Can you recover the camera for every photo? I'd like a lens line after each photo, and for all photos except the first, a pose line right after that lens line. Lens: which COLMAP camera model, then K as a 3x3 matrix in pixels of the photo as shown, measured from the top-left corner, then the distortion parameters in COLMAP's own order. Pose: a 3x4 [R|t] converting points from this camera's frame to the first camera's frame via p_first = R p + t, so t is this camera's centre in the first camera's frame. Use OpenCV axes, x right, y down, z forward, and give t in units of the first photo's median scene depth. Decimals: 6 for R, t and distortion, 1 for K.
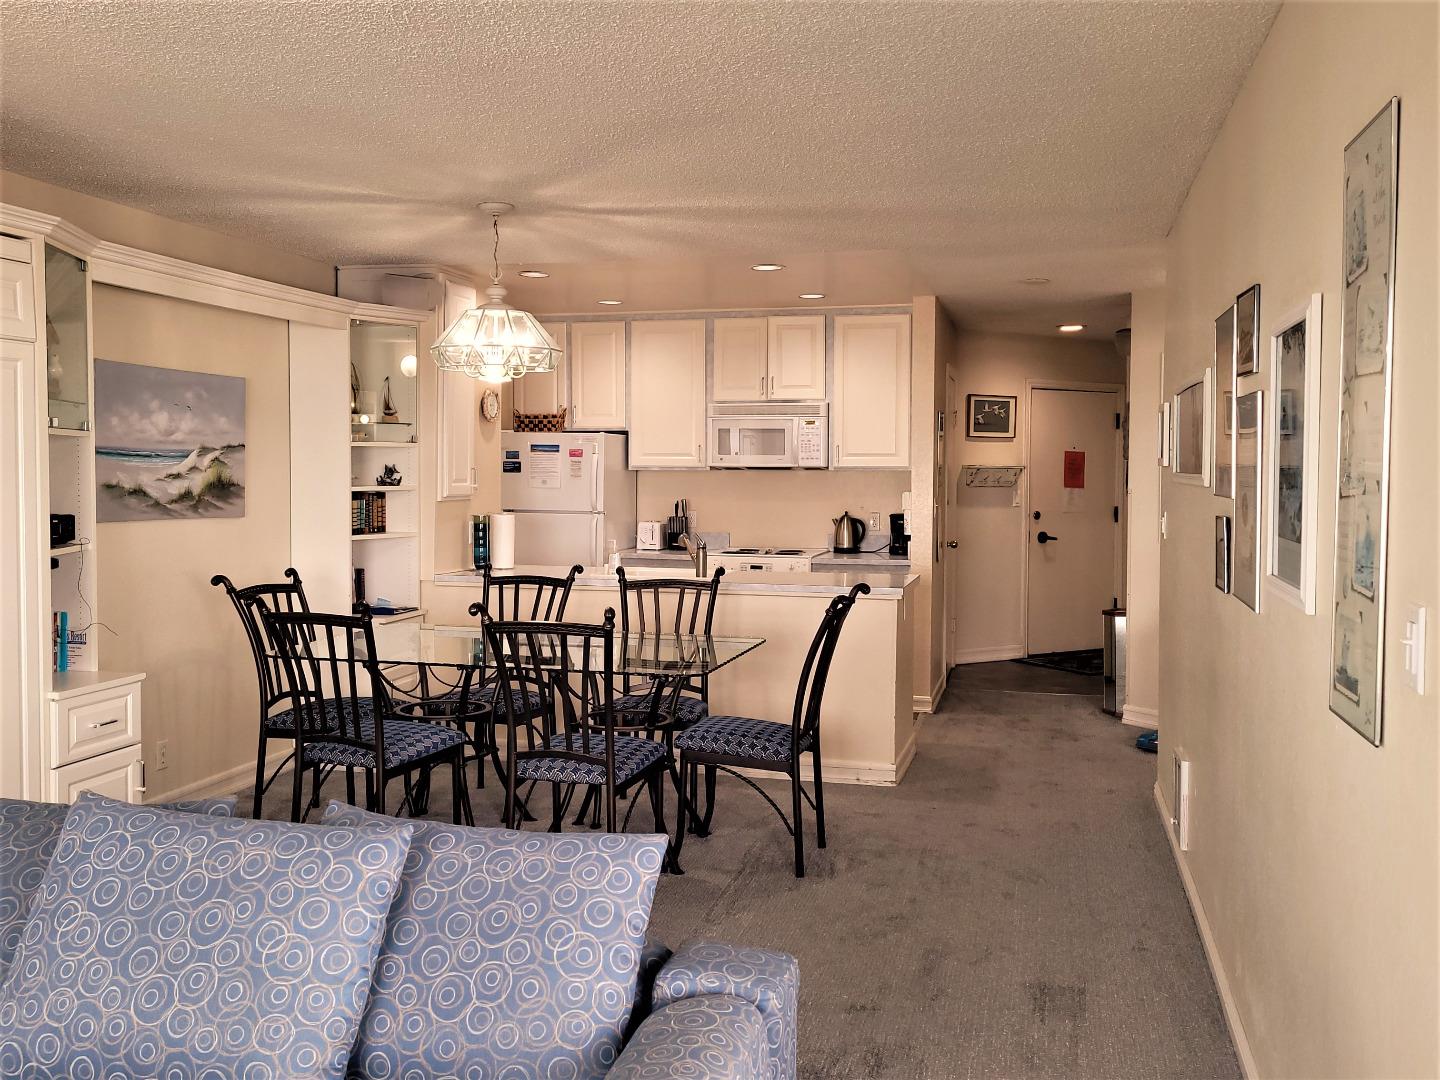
lens RADIAL K [[1323.9, 0, 719.9], [0, 1323.9, 539.4], [0, 0, 1]] dist [0.038218, 0.000000]
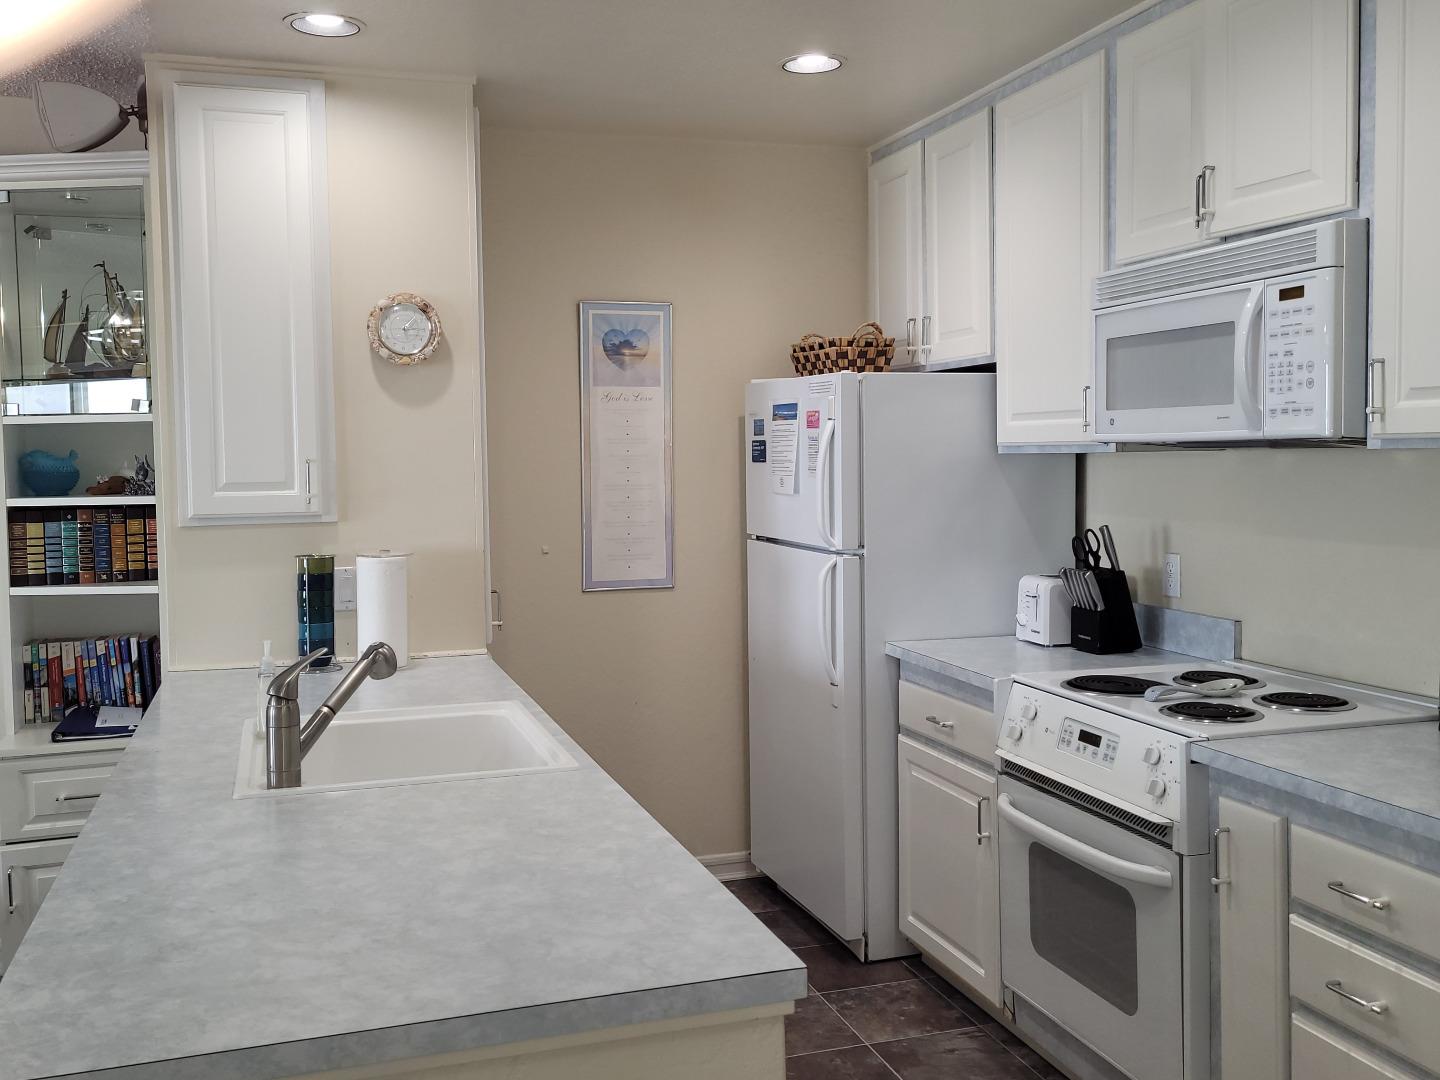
lens RADIAL K [[1323.9, 0, 718.7], [0, 1323.9, 528.9], [0, 0, 1]] dist [0.038218, 0.000000]
pose [[0.528606, 0.037536, -0.848037, 0.260722], [-0.030596, 0.999215, 0.025156, -0.037680], [0.848316, 0.012649, 0.529339, 0.726112]]
